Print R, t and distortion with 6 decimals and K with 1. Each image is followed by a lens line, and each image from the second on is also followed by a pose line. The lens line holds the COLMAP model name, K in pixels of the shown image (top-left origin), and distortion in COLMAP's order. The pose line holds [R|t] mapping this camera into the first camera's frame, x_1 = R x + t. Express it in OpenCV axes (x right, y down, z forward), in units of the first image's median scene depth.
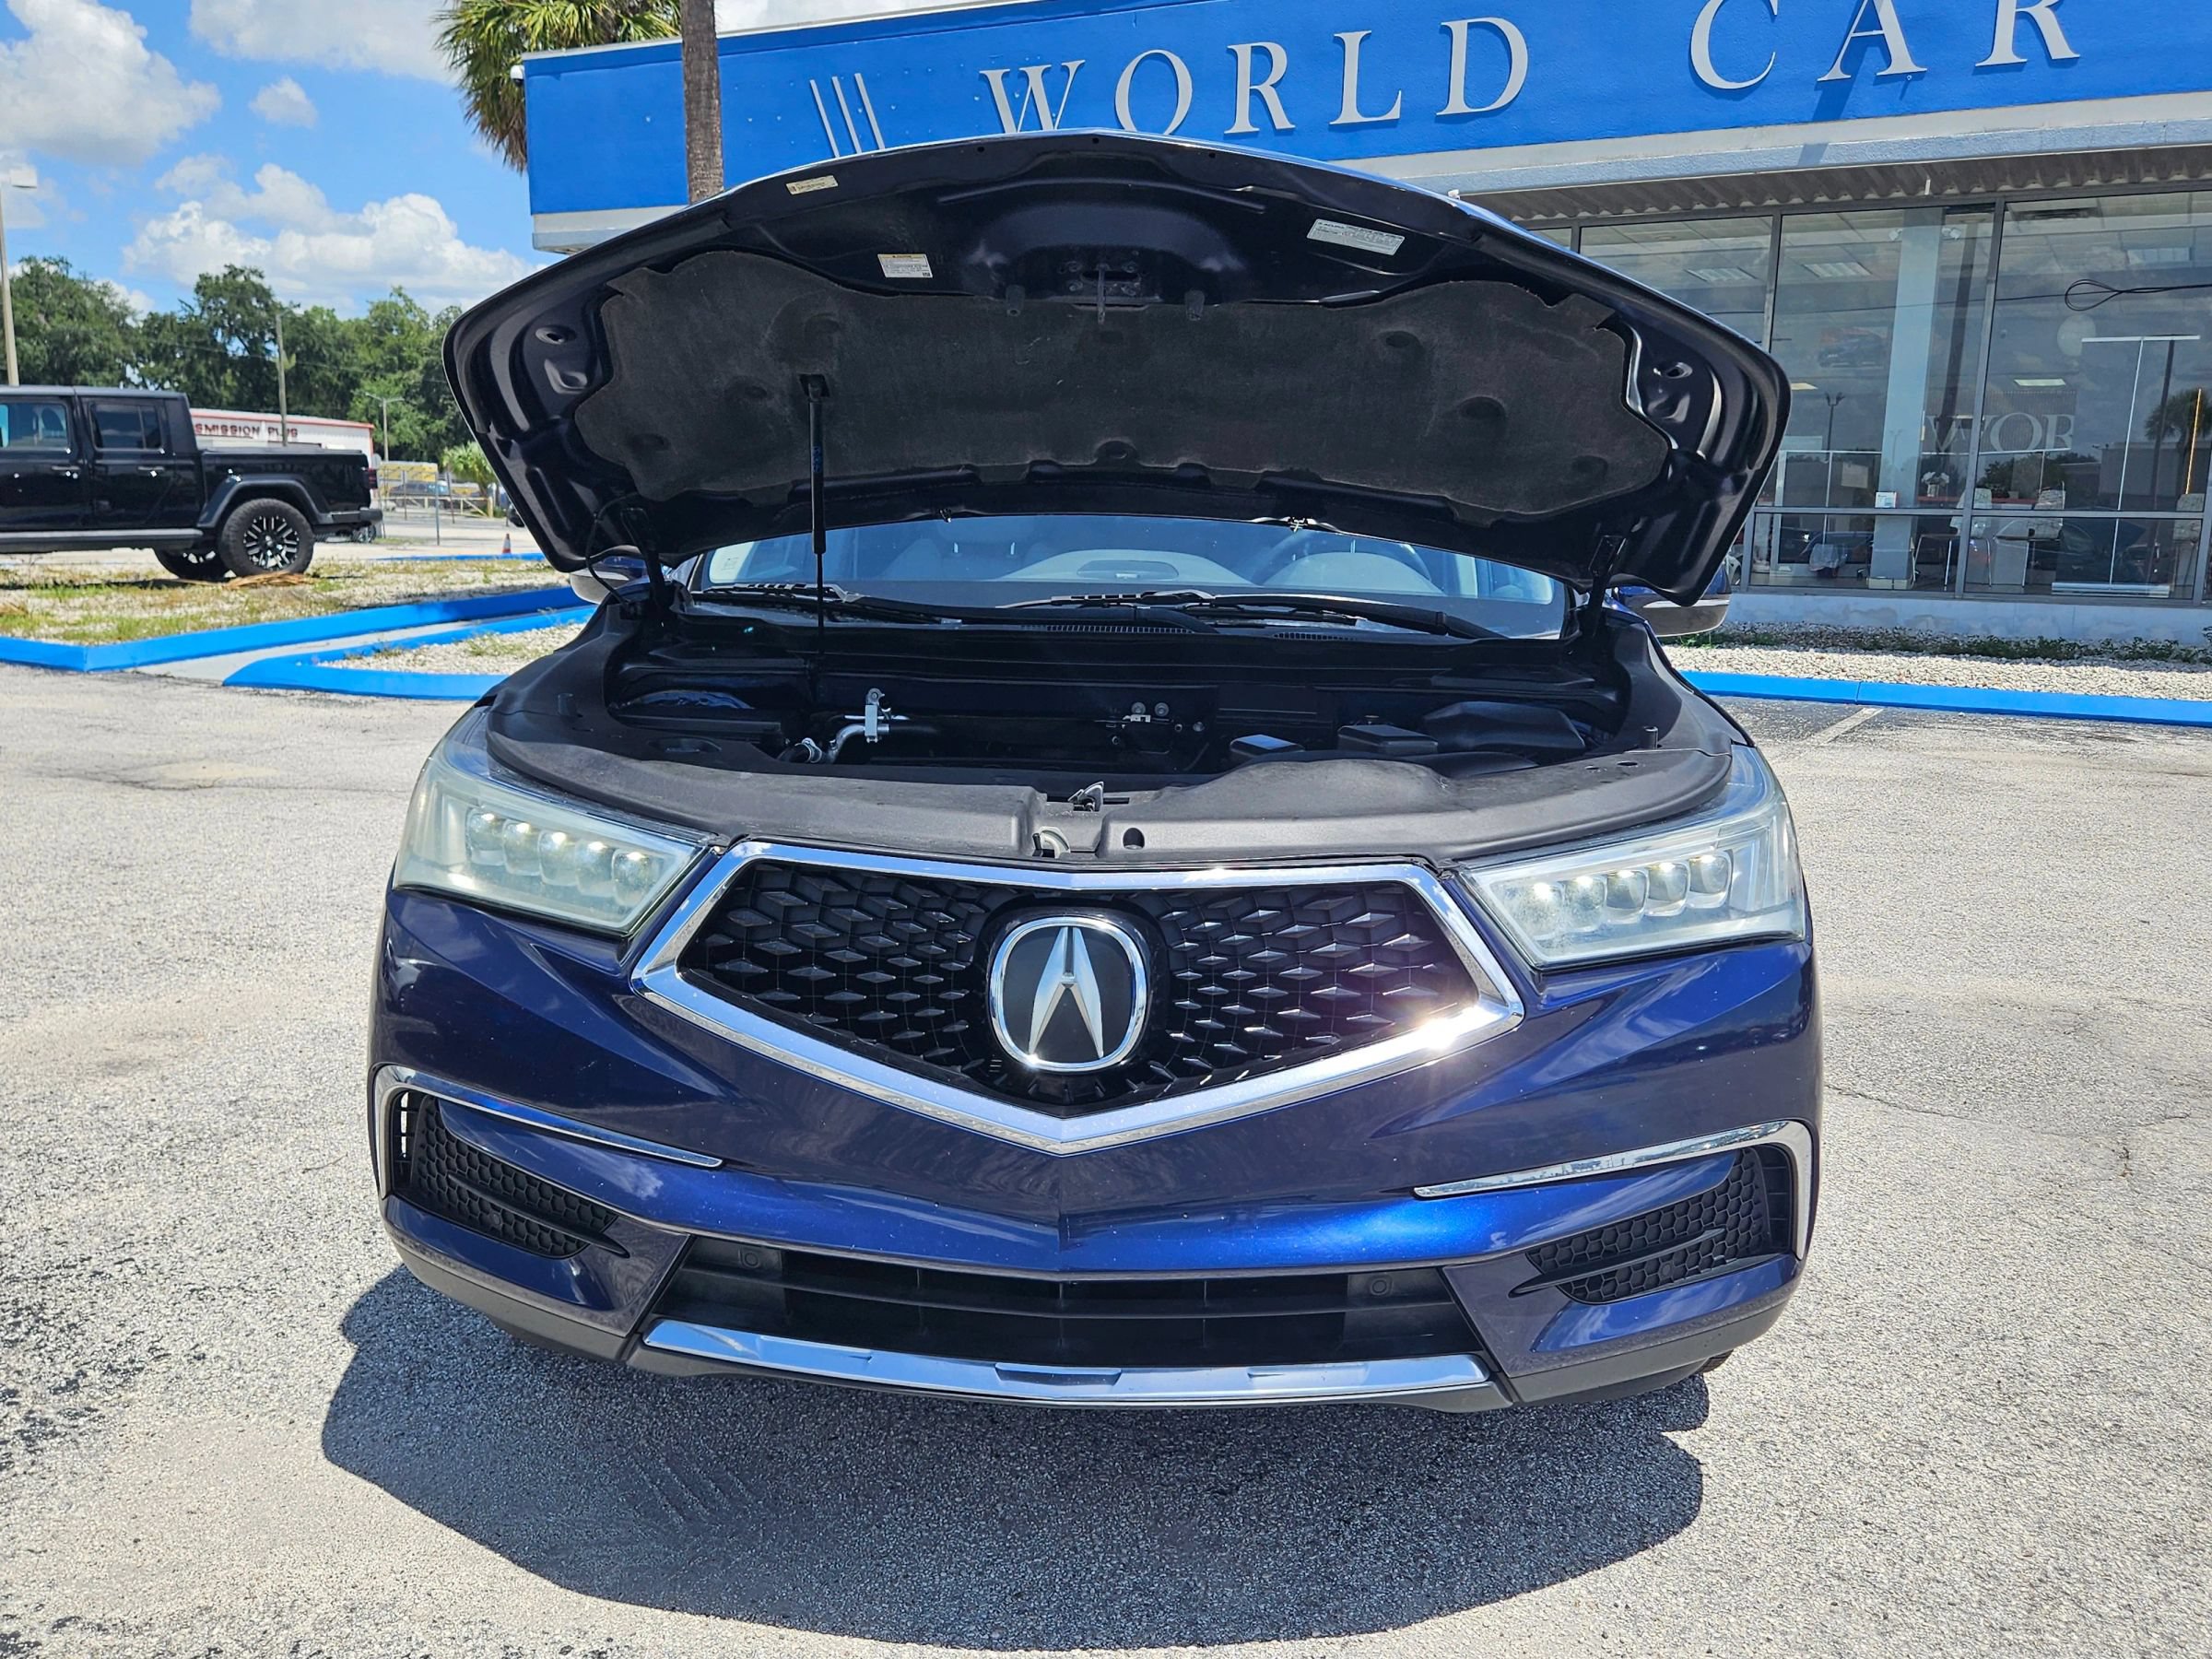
lens RADIAL K [[1934.5, 0, 1103.3], [0, 1934.5, 930.1], [0, 0, 1]] dist [0.036263, -0.010144]
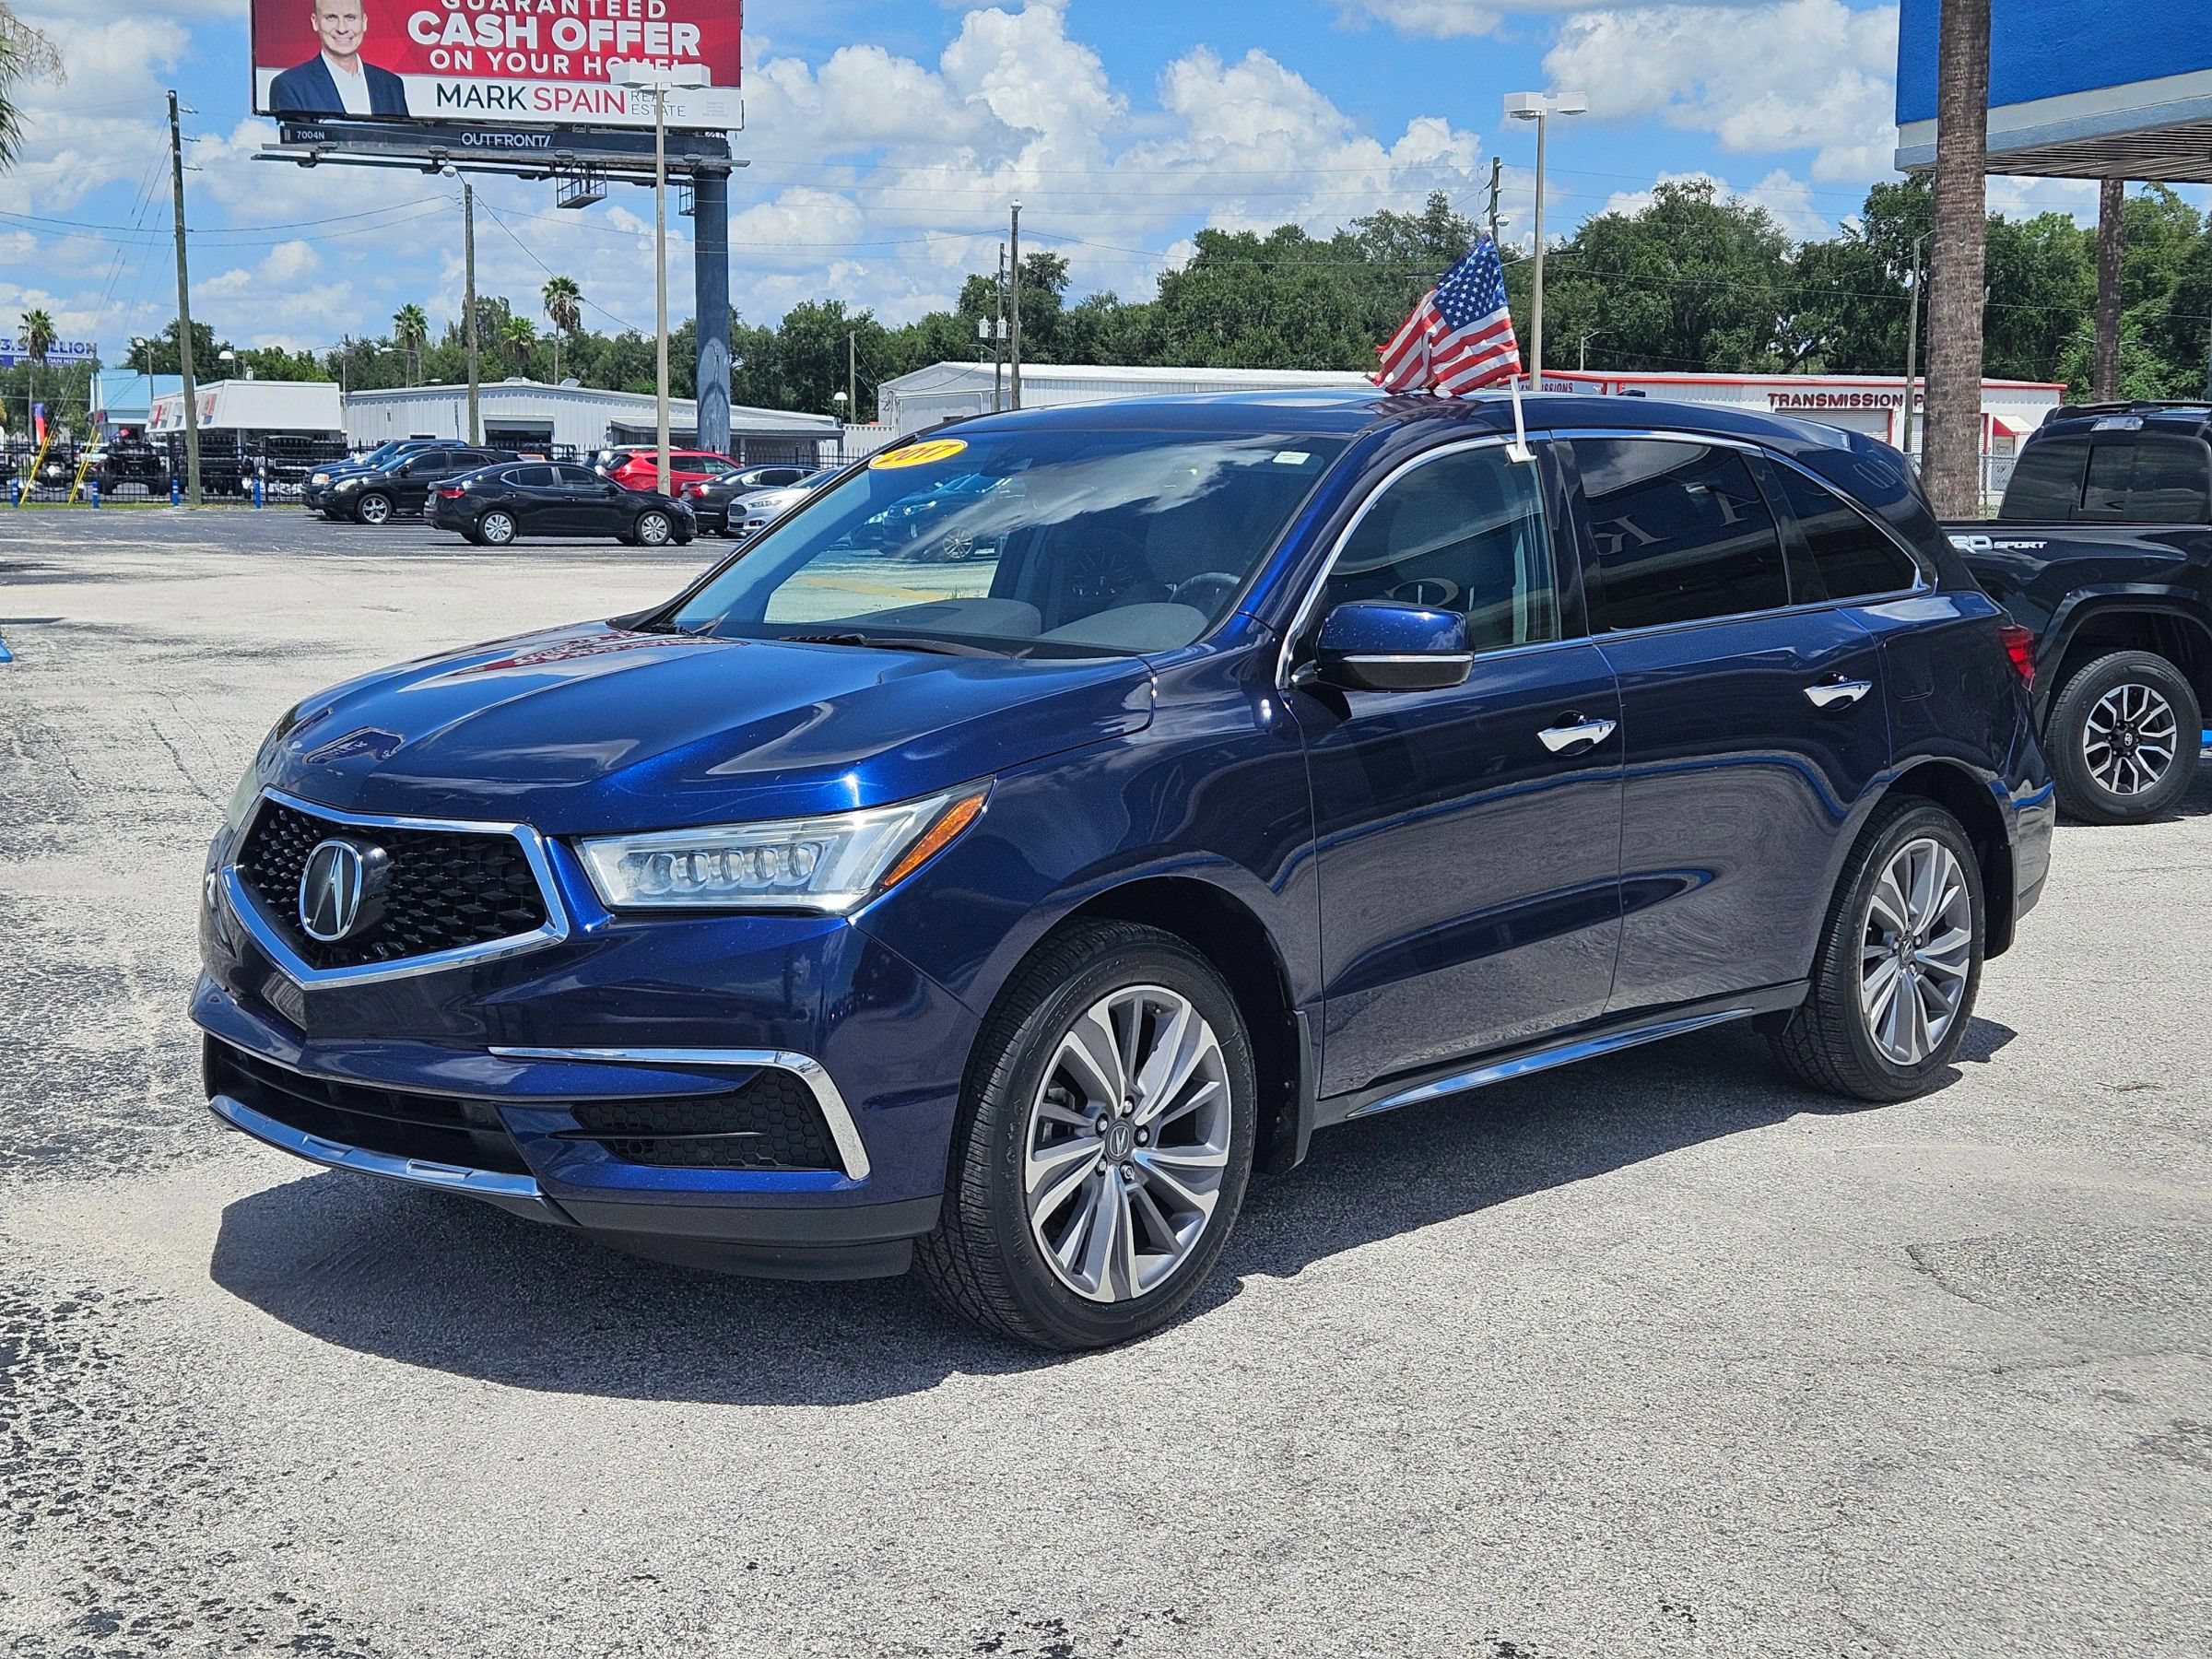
lens RADIAL K [[3289.2, 0, 1104.2], [0, 3289.2, 894.5], [0, 0, 1]] dist [0.055456, -0.127285]
pose [[0.733317, 0.069725, -0.676302, 1.405549], [-0.131371, 0.990513, -0.040326, 0.040109], [0.667074, 0.118418, 0.735520, -0.335921]]
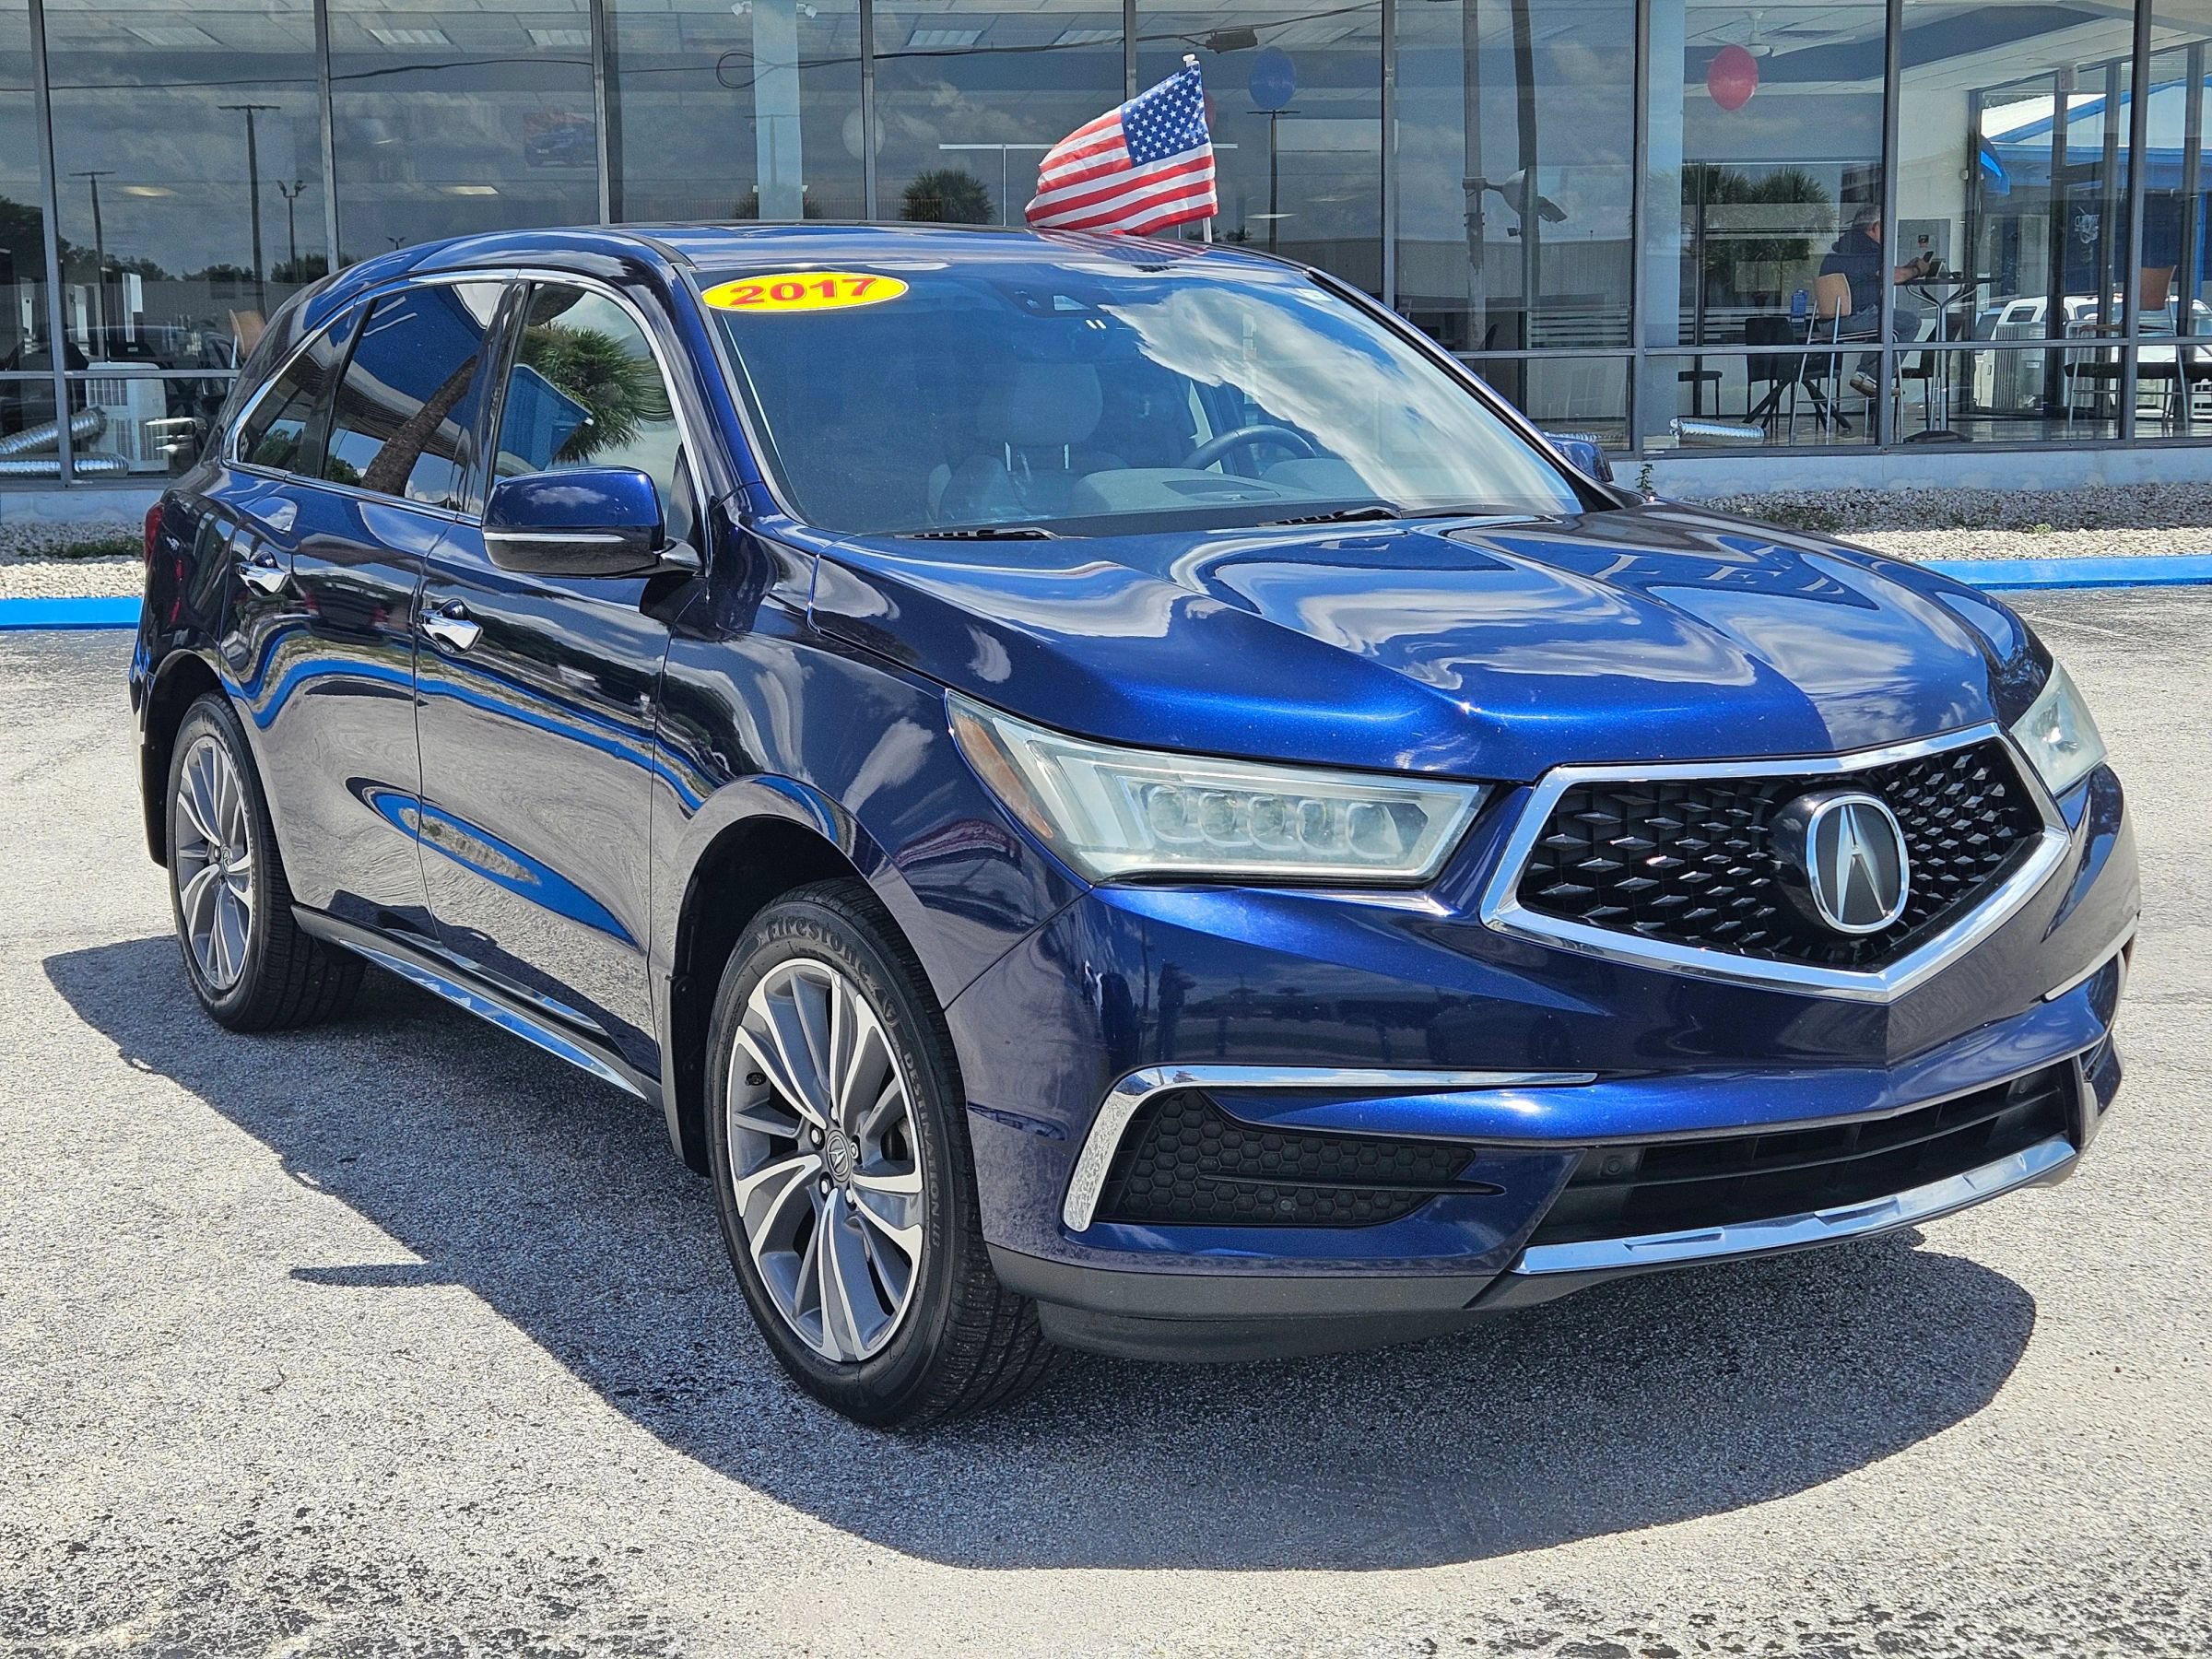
lens RADIAL K [[3165.4, 0, 1059.4], [0, 3165.4, 895.9], [0, 0, 1]] dist [0.096270, -0.220258]
pose [[0.794471, -0.131724, 0.592845, -0.958740], [0.156962, 0.987563, 0.009082, -0.023627], [-0.586668, 0.085838, 0.805266, -0.139682]]
